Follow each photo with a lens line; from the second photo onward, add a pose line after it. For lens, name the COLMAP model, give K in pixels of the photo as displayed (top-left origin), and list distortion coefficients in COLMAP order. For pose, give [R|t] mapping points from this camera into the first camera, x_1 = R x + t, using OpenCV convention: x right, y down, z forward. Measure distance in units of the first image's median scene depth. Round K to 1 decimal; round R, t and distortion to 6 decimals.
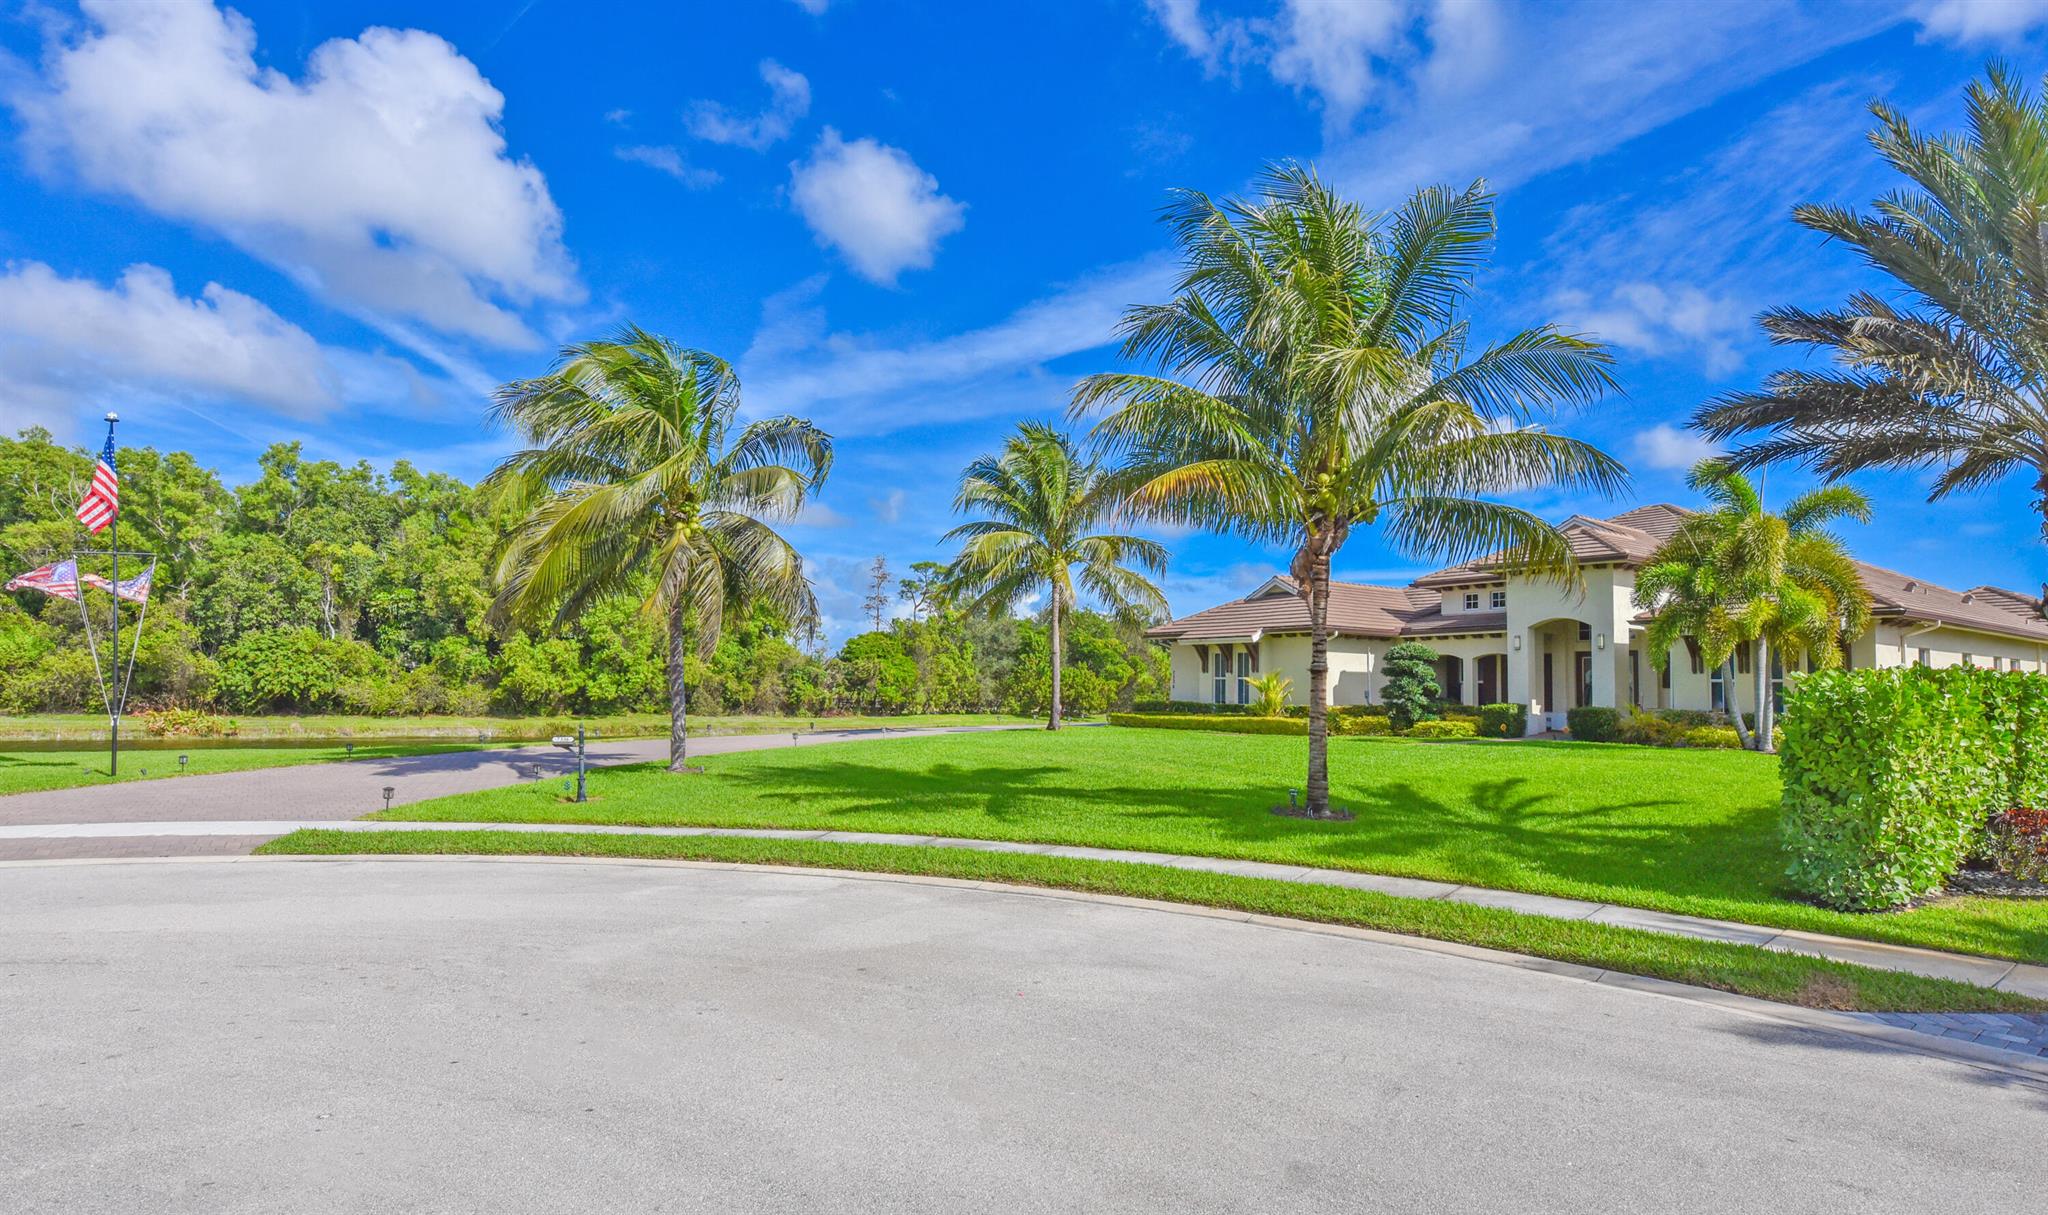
lens RADIAL K [[1152.7, 0, 1019.3], [0, 1152.7, 611.5], [0, 0, 1]] dist [0.002580, -0.000635]
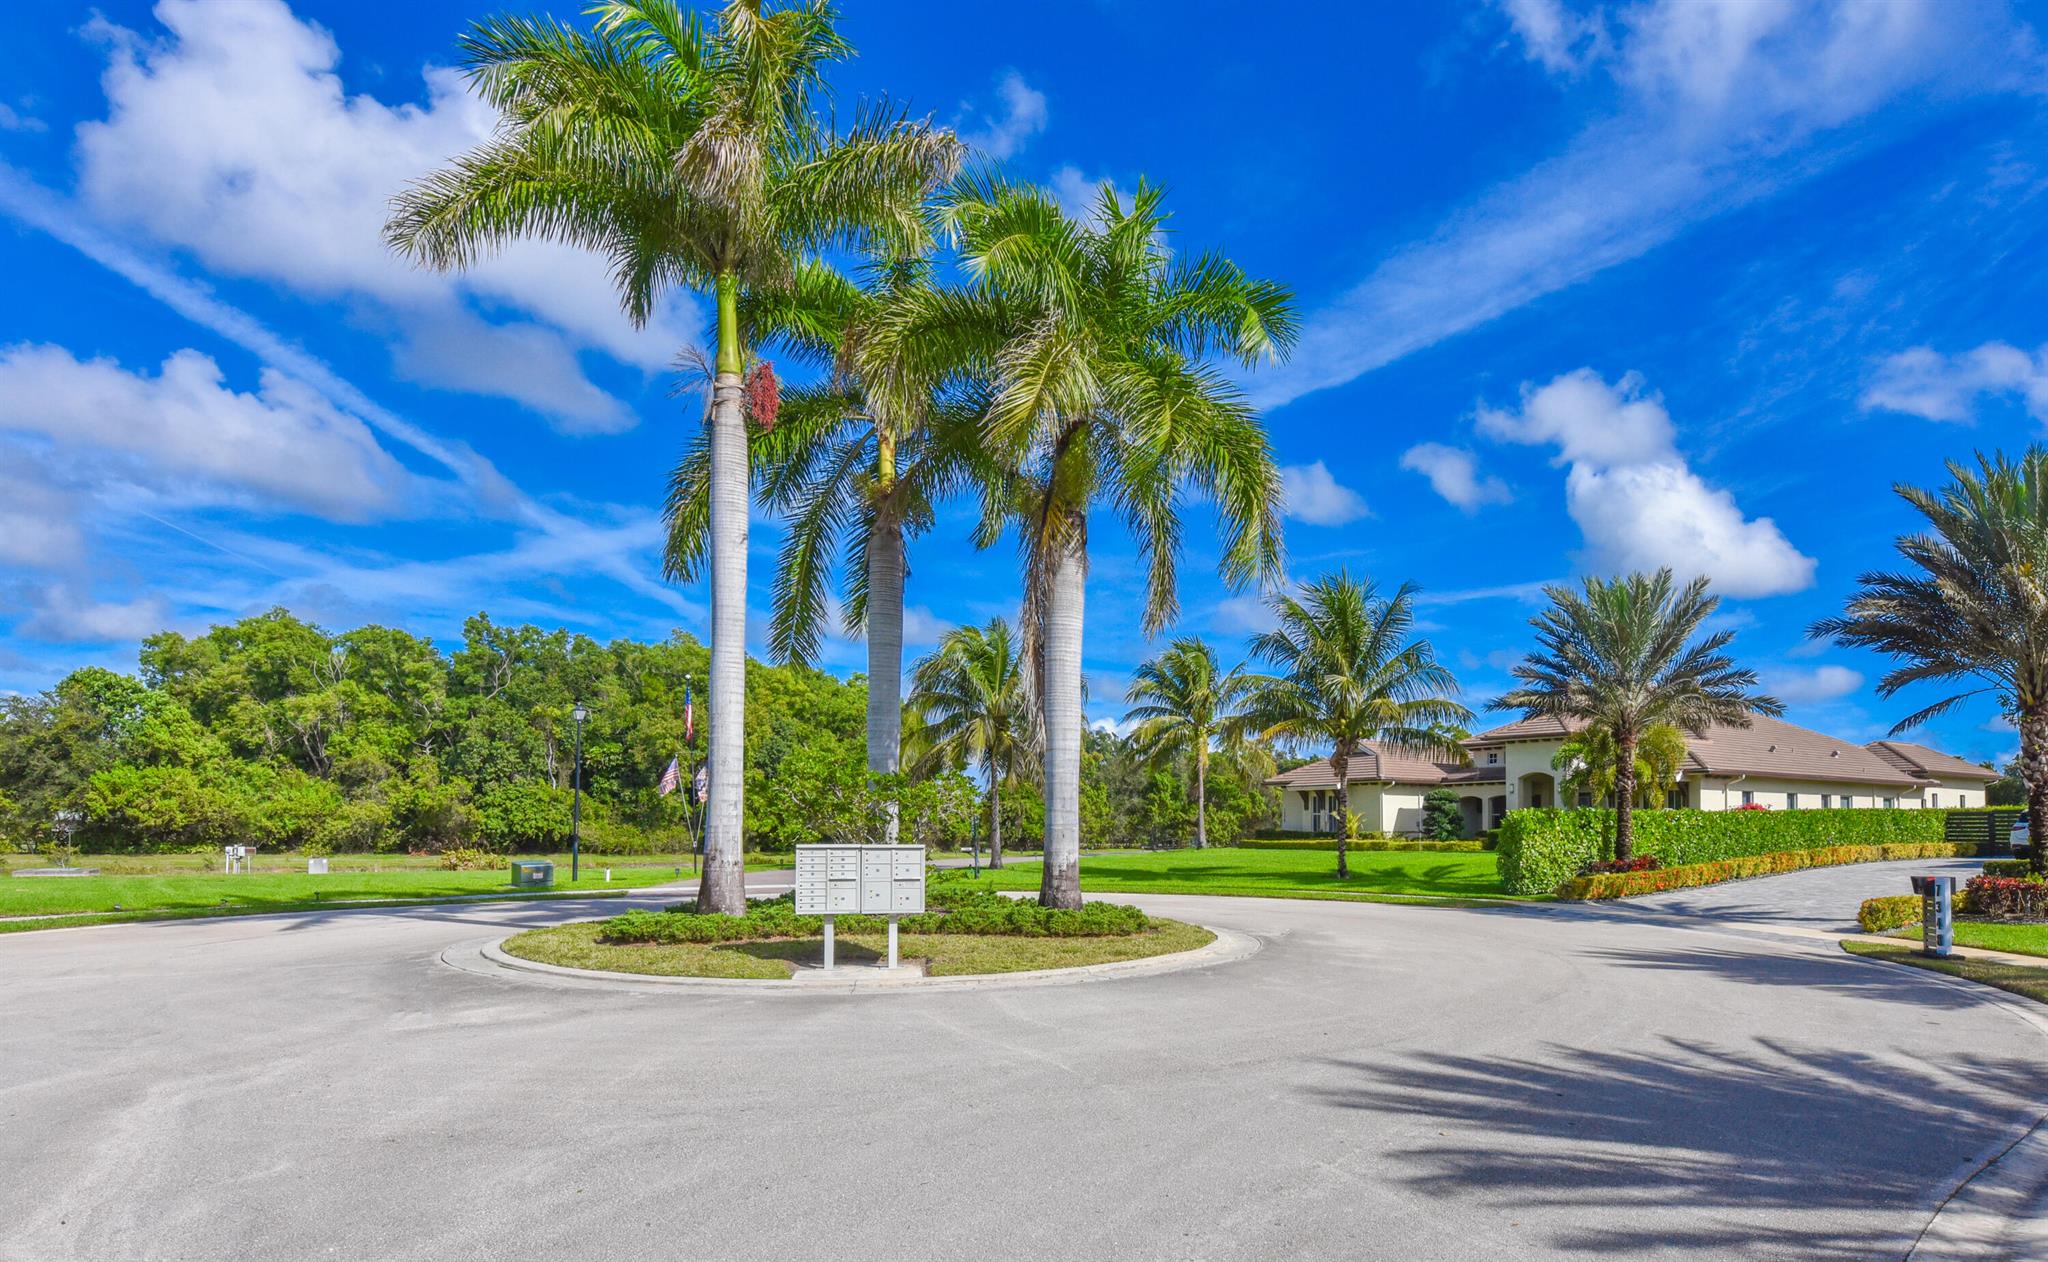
lens RADIAL K [[1400.8, 0, 968.4], [0, 1400.8, 637.1], [0, 0, 1]] dist [-0.007260, 0.001637]
pose [[0.994695, -0.025240, -0.099727, -0.036954], [0.018381, 0.997440, -0.069109, -0.023129], [0.101216, 0.066909, 0.992612, -0.370328]]
